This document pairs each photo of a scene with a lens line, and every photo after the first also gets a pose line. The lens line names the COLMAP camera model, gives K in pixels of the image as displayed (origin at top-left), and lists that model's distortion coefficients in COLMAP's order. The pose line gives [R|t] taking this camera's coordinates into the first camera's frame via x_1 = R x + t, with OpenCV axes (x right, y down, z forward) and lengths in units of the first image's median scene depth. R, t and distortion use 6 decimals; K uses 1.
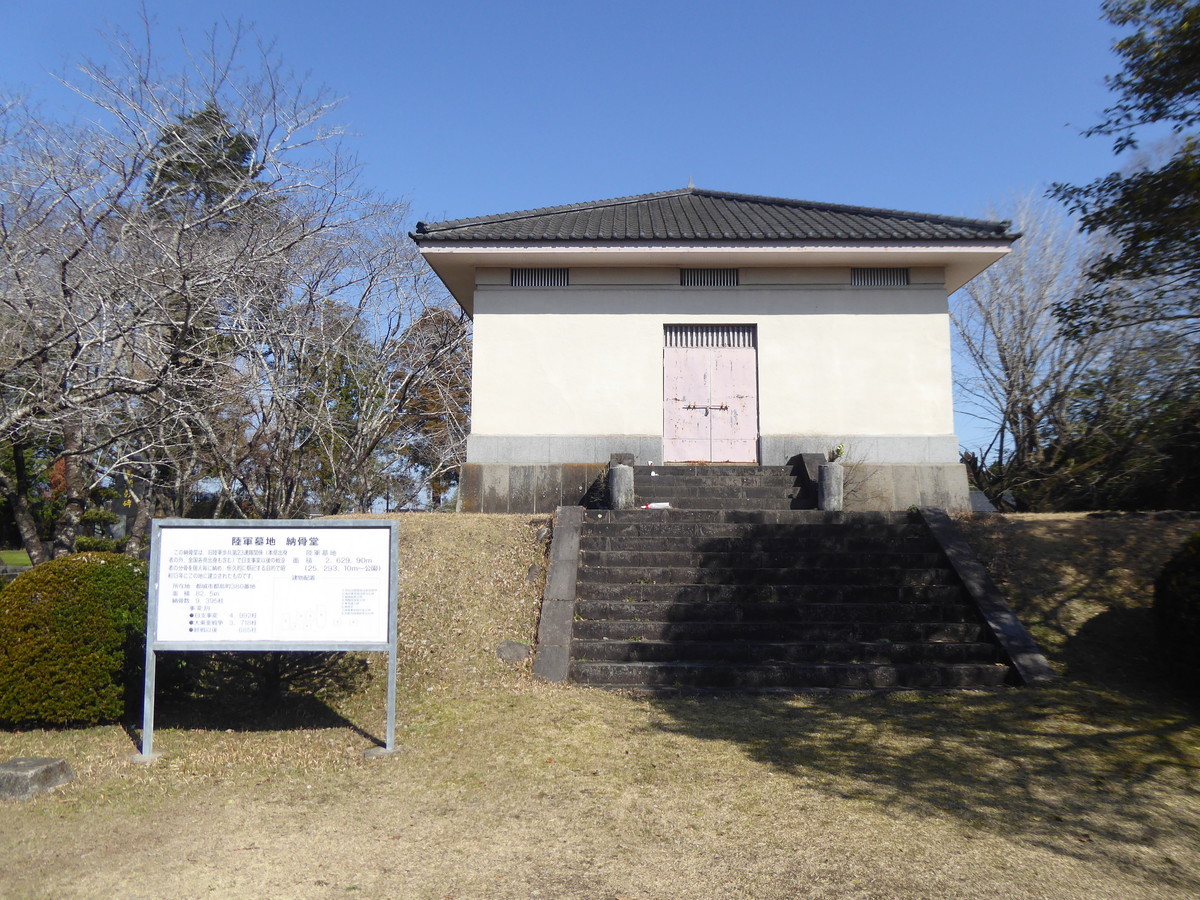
lens RADIAL K [[863.5, 0, 600.0], [0, 863.5, 450.0], [0, 0, 1]] dist [-0.025145, -0.000002]
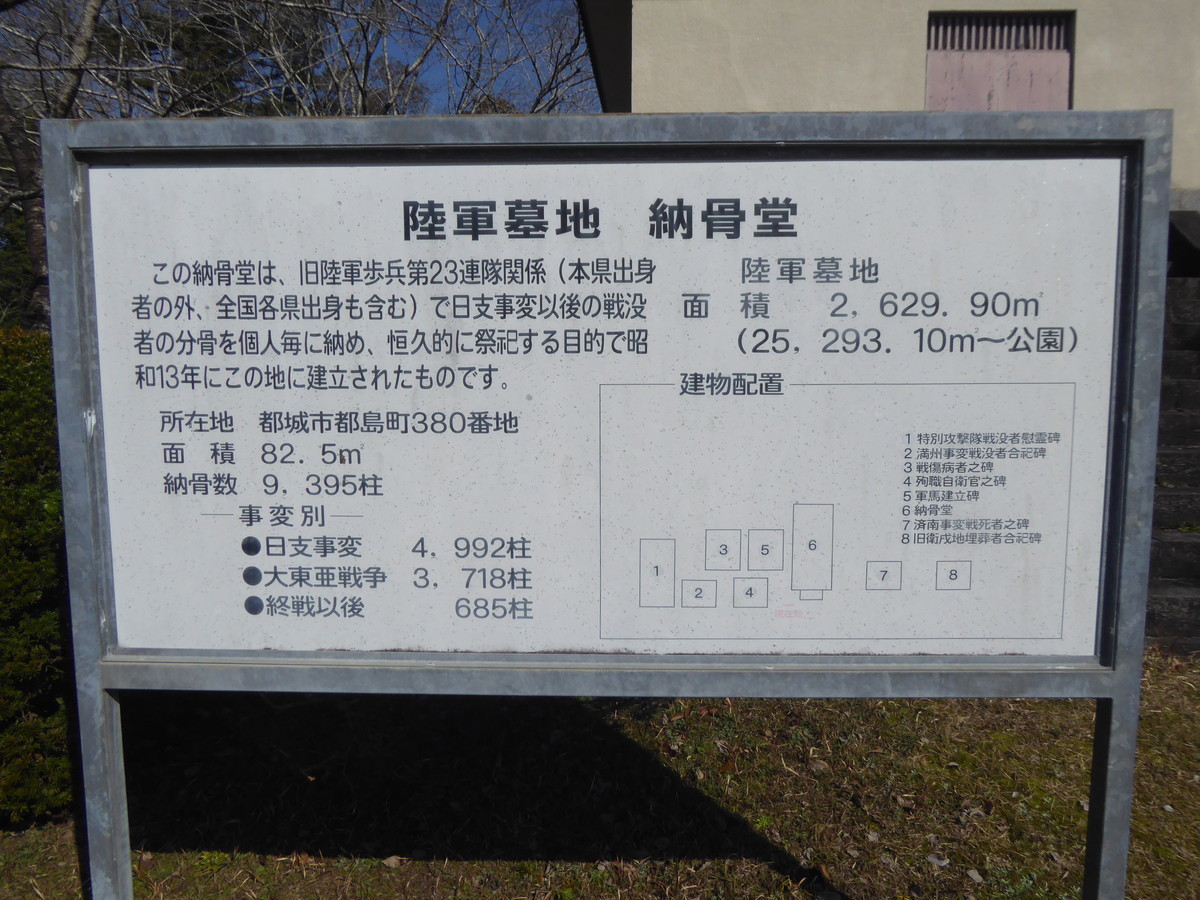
lens RADIAL K [[863.5, 0, 600.0], [0, 863.5, 450.0], [0, 0, 1]] dist [-0.025145, -0.000002]
pose [[0.999141, 0.001370, -0.041423, -0.369572], [0.006807, 0.980457, 0.196616, 0.121162], [0.040883, -0.196729, 0.979605, 0.775696]]
